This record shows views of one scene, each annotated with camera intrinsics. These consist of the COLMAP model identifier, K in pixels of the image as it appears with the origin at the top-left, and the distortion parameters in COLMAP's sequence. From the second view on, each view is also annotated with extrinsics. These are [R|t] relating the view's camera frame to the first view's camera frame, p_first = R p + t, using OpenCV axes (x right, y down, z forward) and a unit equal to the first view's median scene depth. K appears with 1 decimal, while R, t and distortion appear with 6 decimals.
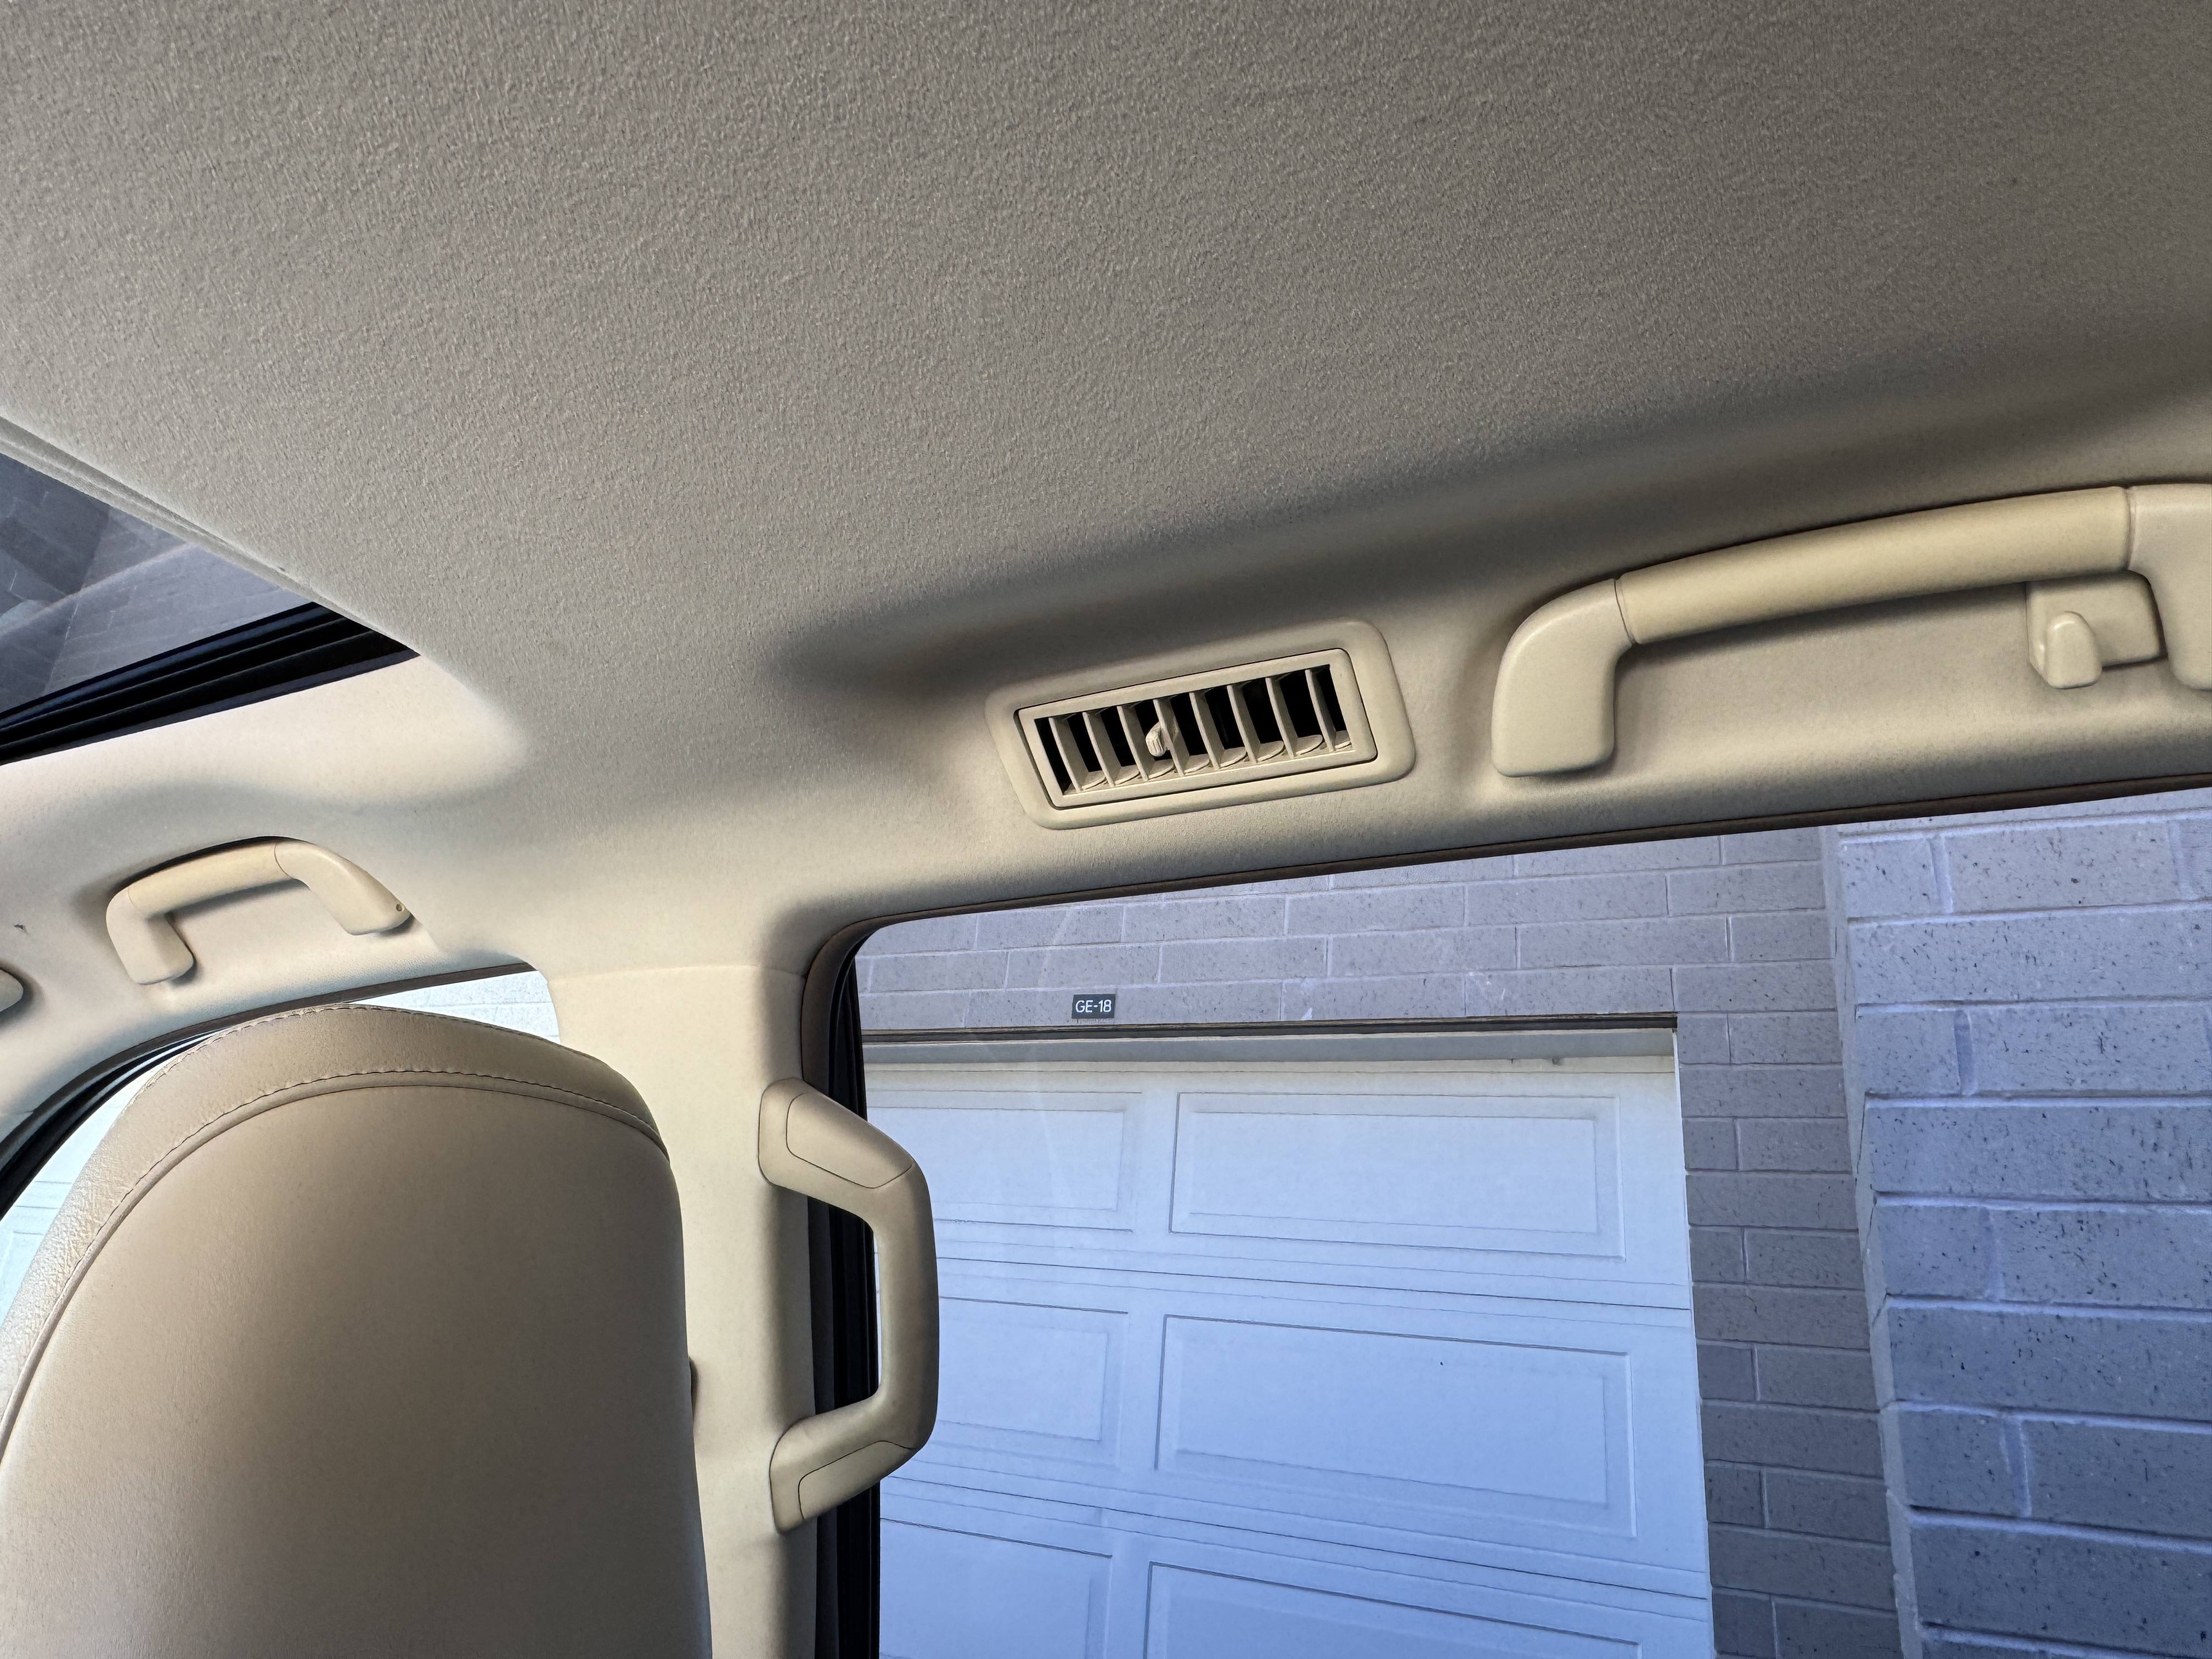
lens RADIAL K [[1441.3, 0, 1077.5], [0, 1441.3, 830.3], [0, 0, 1]] dist [-0.007000, 0.005099]
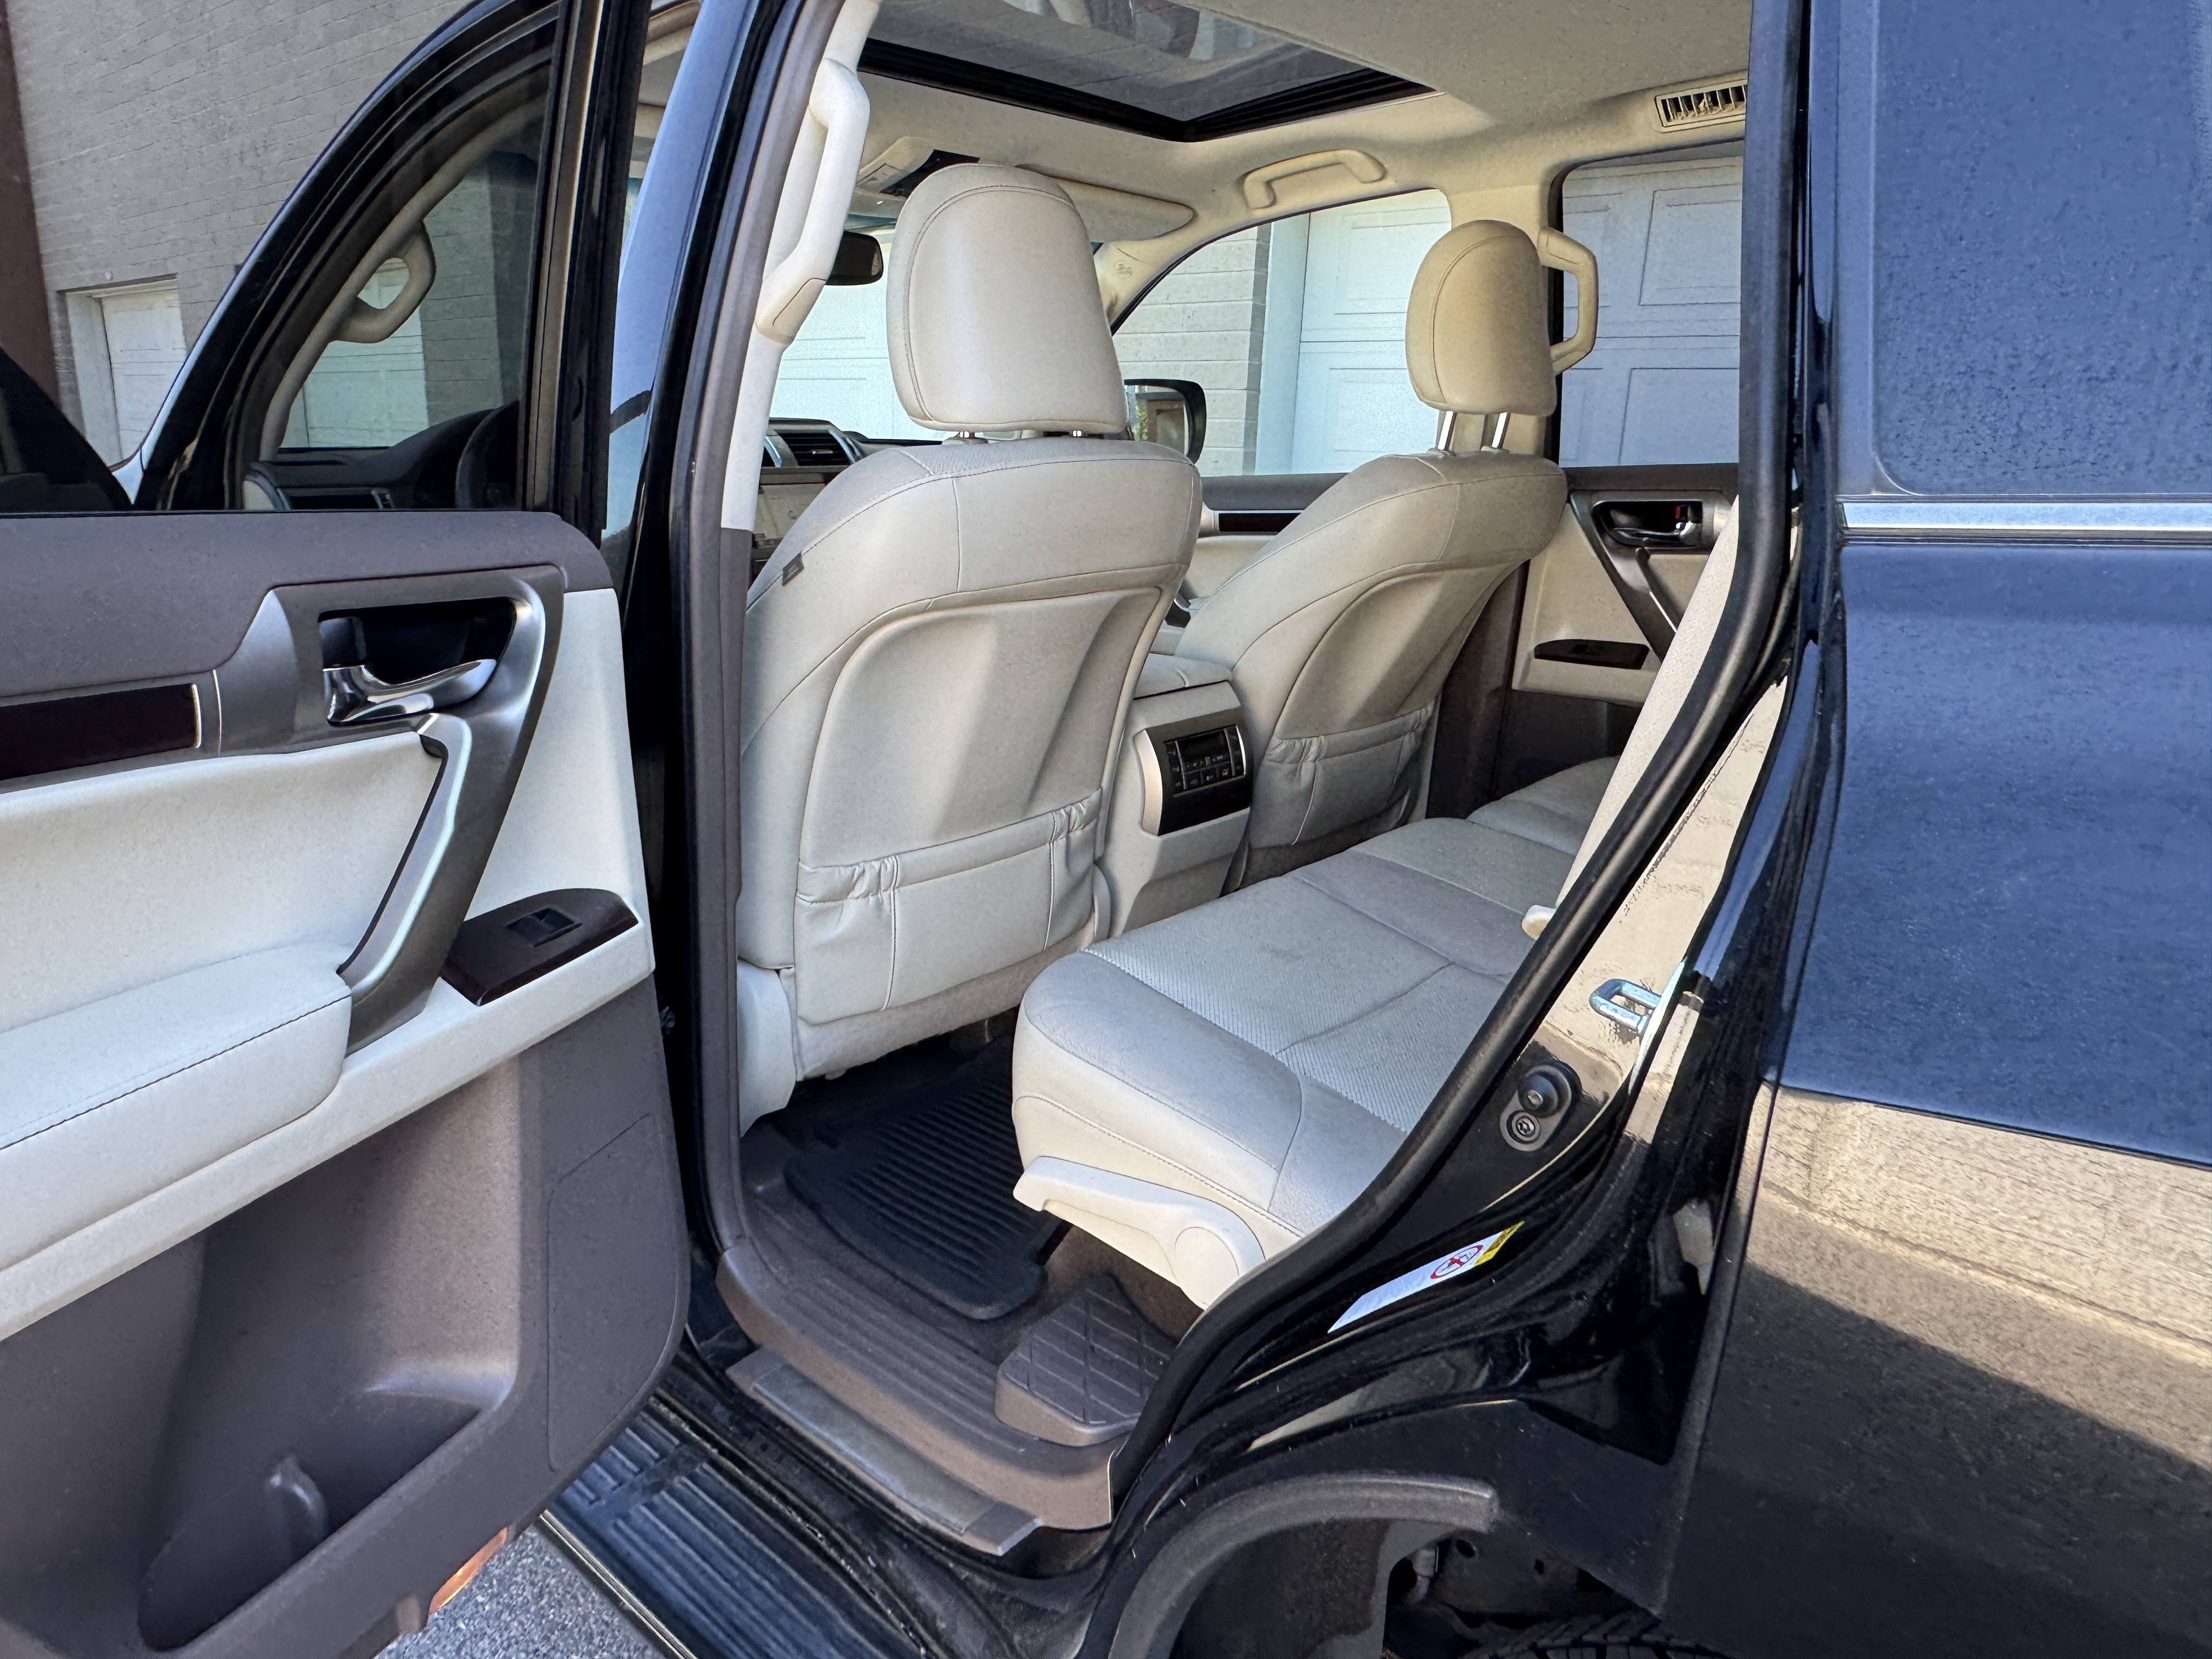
lens RADIAL K [[1441.3, 0, 1077.4], [0, 1441.3, 833.3], [0, 0, 1]] dist [-0.007000, 0.005099]
pose [[0.961683, 0.022250, -0.273258, -0.298177], [0.134397, 0.830471, 0.540606, -0.507654], [0.238962, -0.556617, 0.795660, -2.217683]]
